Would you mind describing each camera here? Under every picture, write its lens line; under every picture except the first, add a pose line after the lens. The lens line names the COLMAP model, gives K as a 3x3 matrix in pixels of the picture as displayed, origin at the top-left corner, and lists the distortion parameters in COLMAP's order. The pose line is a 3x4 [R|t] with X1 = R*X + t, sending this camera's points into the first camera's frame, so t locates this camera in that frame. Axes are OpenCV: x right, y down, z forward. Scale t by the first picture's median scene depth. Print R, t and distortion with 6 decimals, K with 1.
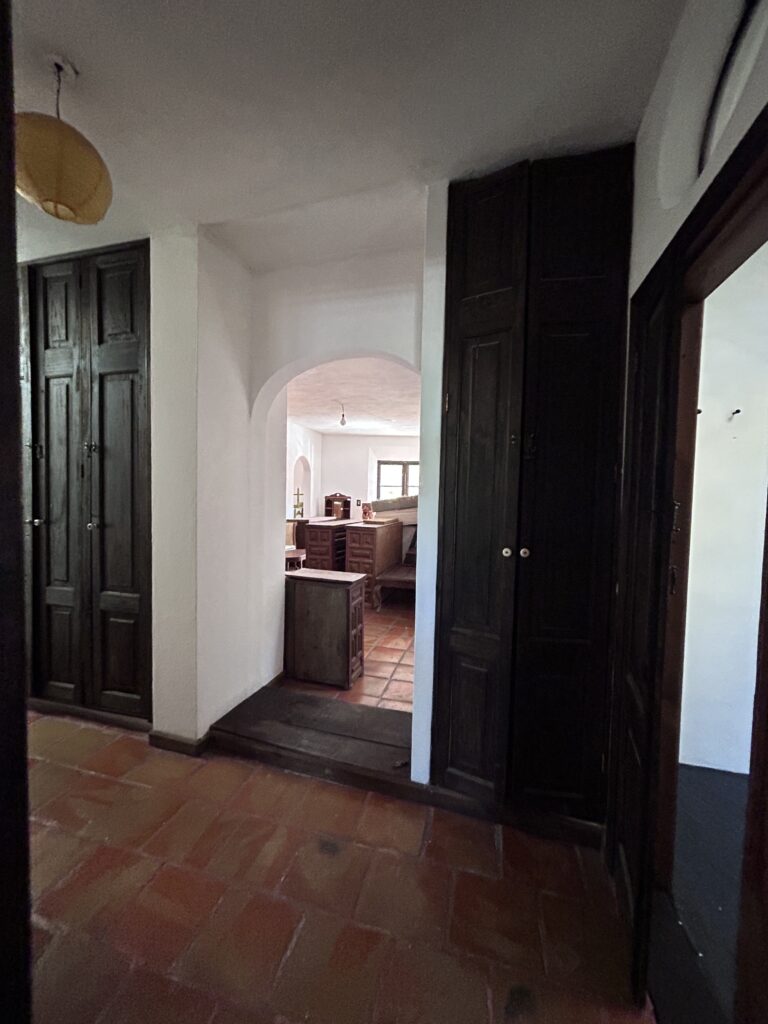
lens RADIAL K [[414.2, 0, 383.3], [0, 414.2, 510.2], [0, 0, 1]] dist [0.000055, -0.000353]
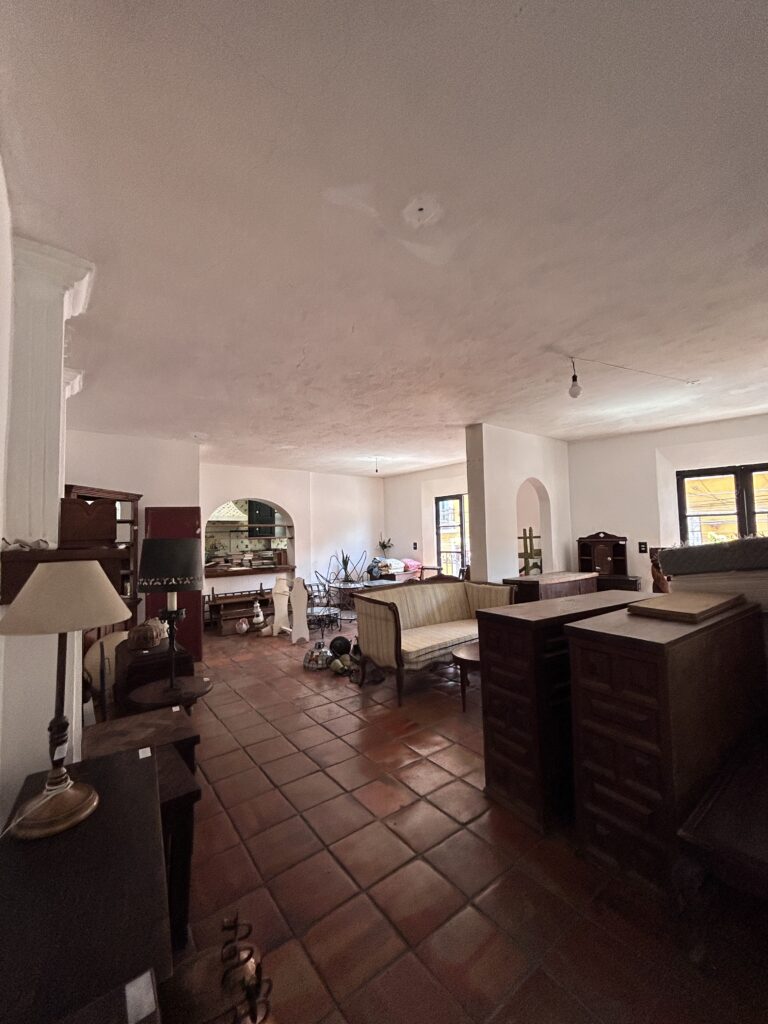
lens RADIAL K [[414.2, 0, 383.5], [0, 414.2, 510.0], [0, 0, 1]] dist [0.000055, -0.000353]
pose [[0.795652, -0.069509, -0.601752, 0.005484], [0.009520, 0.994707, -0.102312, -0.016511], [0.605679, 0.075676, 0.792102, 0.340894]]
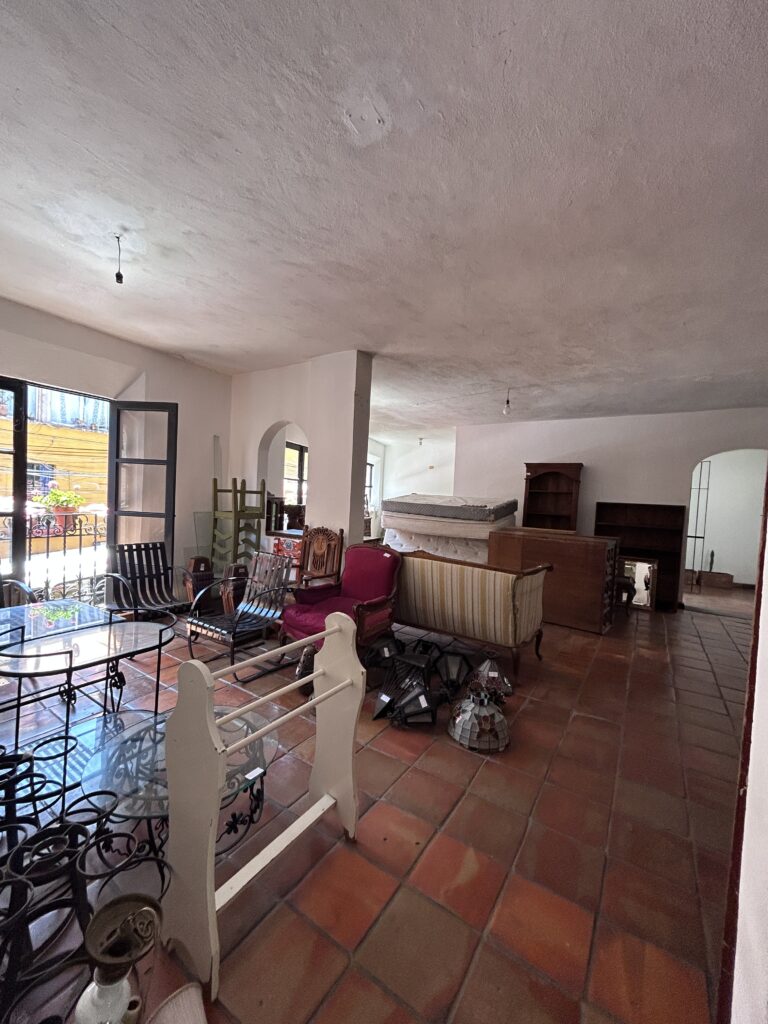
lens RADIAL K [[414.2, 0, 379.4], [0, 414.2, 509.6], [0, 0, 1]] dist [0.000055, -0.000353]
pose [[0.306683, -0.025461, 0.951471, -0.590736], [-0.003449, 0.999606, 0.027861, -0.029572], [-0.951805, -0.011826, 0.306475, 0.662848]]
